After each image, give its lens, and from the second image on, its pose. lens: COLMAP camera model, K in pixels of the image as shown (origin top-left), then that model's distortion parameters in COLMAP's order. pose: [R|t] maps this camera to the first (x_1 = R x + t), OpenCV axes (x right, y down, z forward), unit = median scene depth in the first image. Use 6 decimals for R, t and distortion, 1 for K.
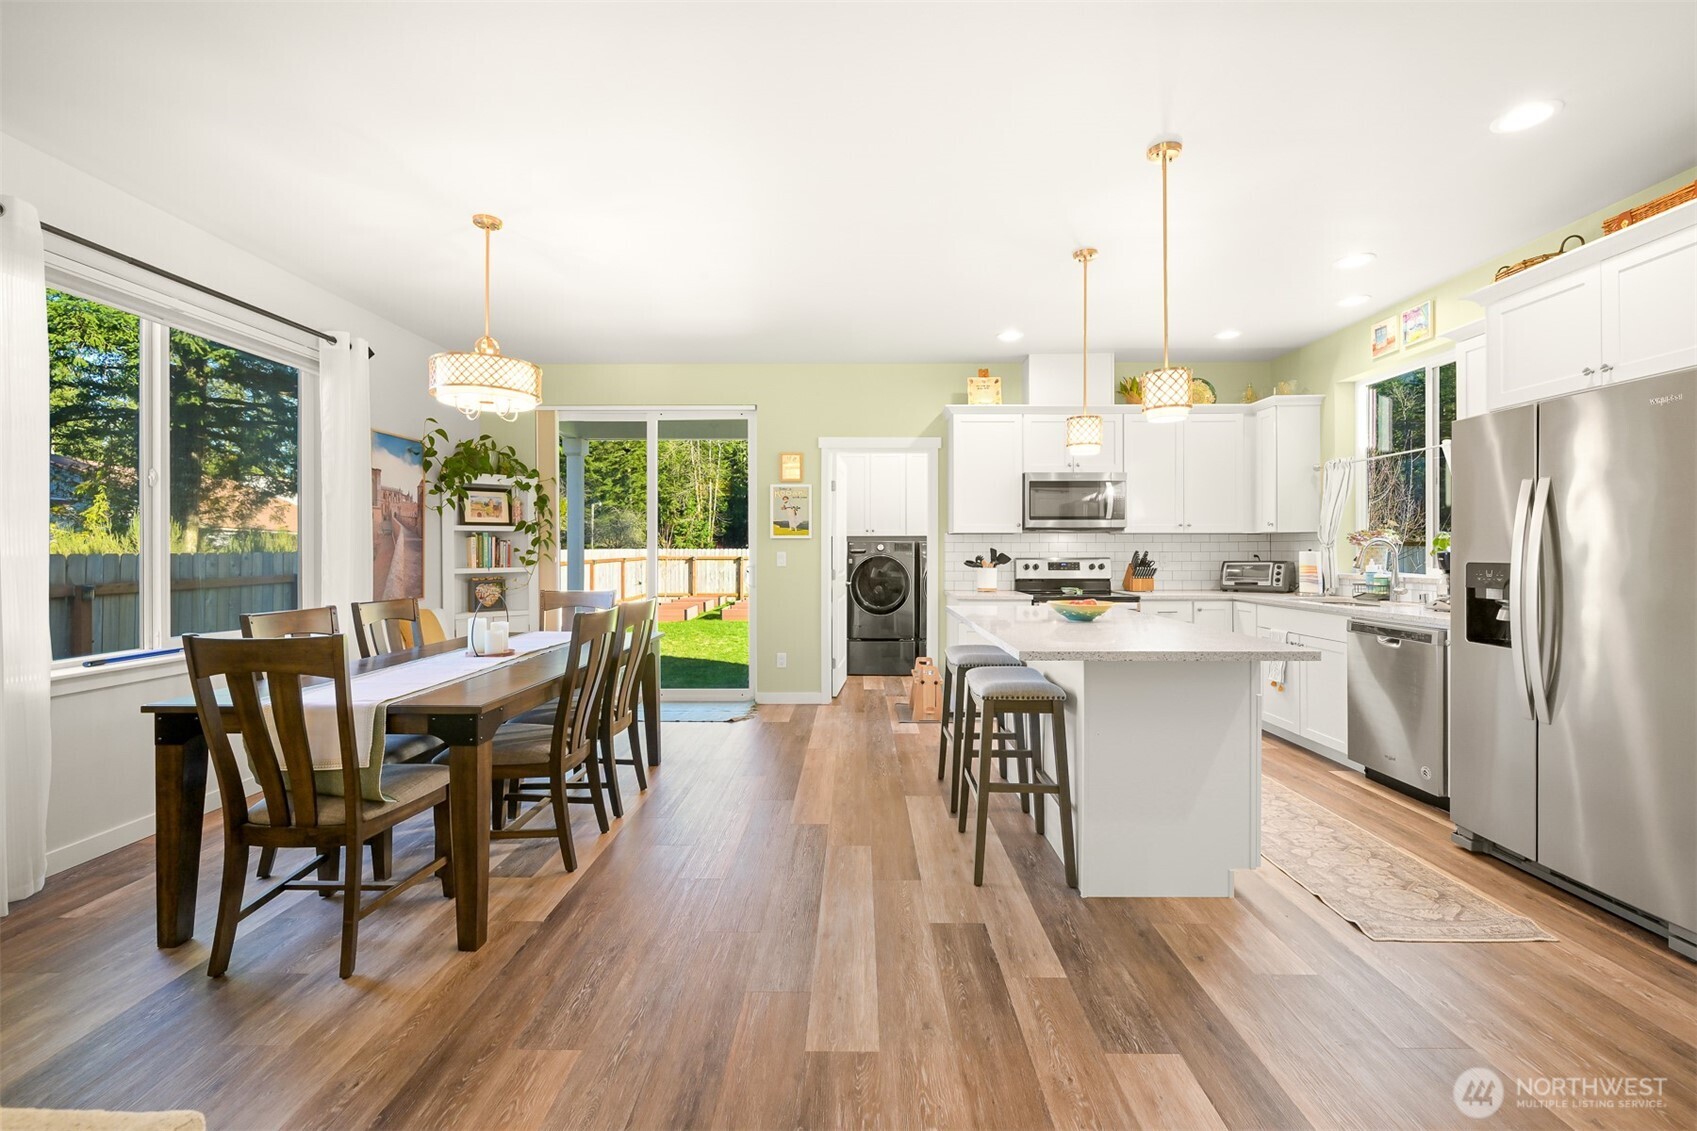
lens RADIAL K [[700.6, 0, 848.5], [0, 700.6, 558.4], [0, 0, 1]] dist [-0.000792, 0.000027]
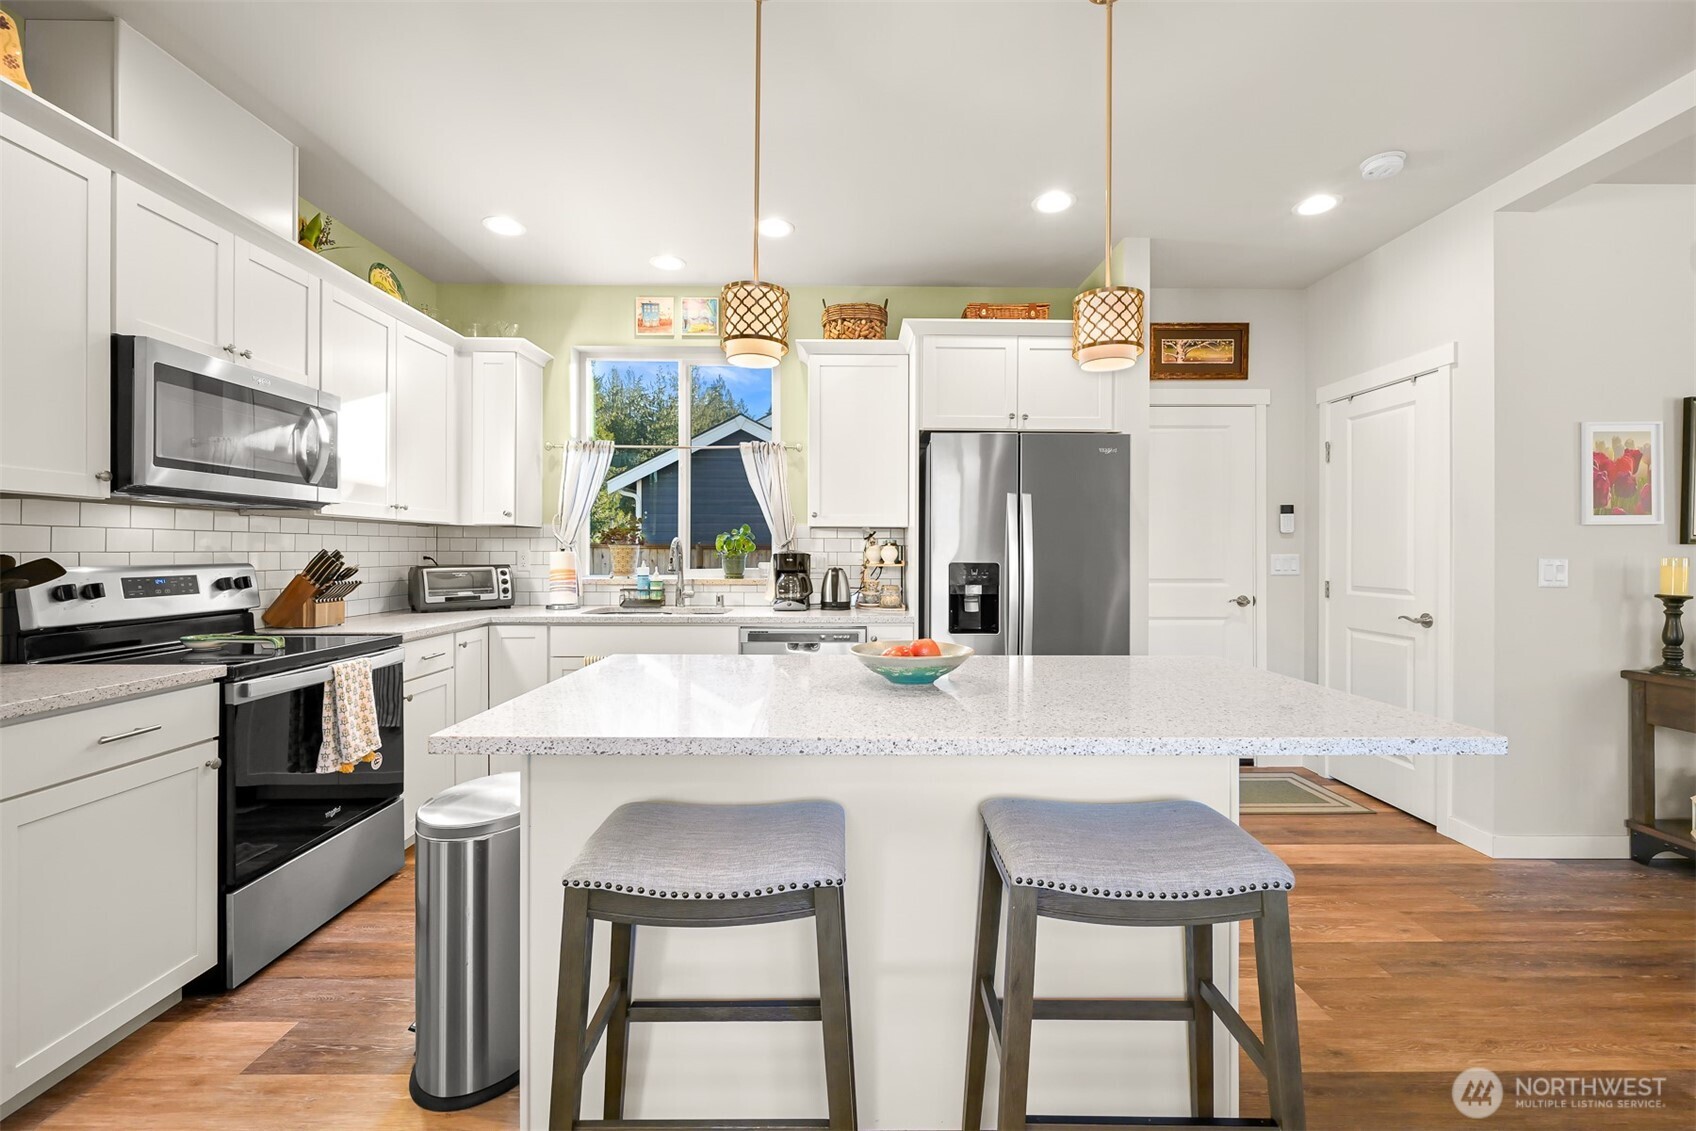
lens RADIAL K [[700.2, 0, 847.8], [0, 700.2, 550.9], [0, 0, 1]] dist [-0.000792, 0.000027]
pose [[-0.020981, 0.002437, 0.999777, -0.124881], [0.007384, 0.999970, -0.002283, -0.006219], [-0.999753, 0.007335, -0.020998, 0.656764]]
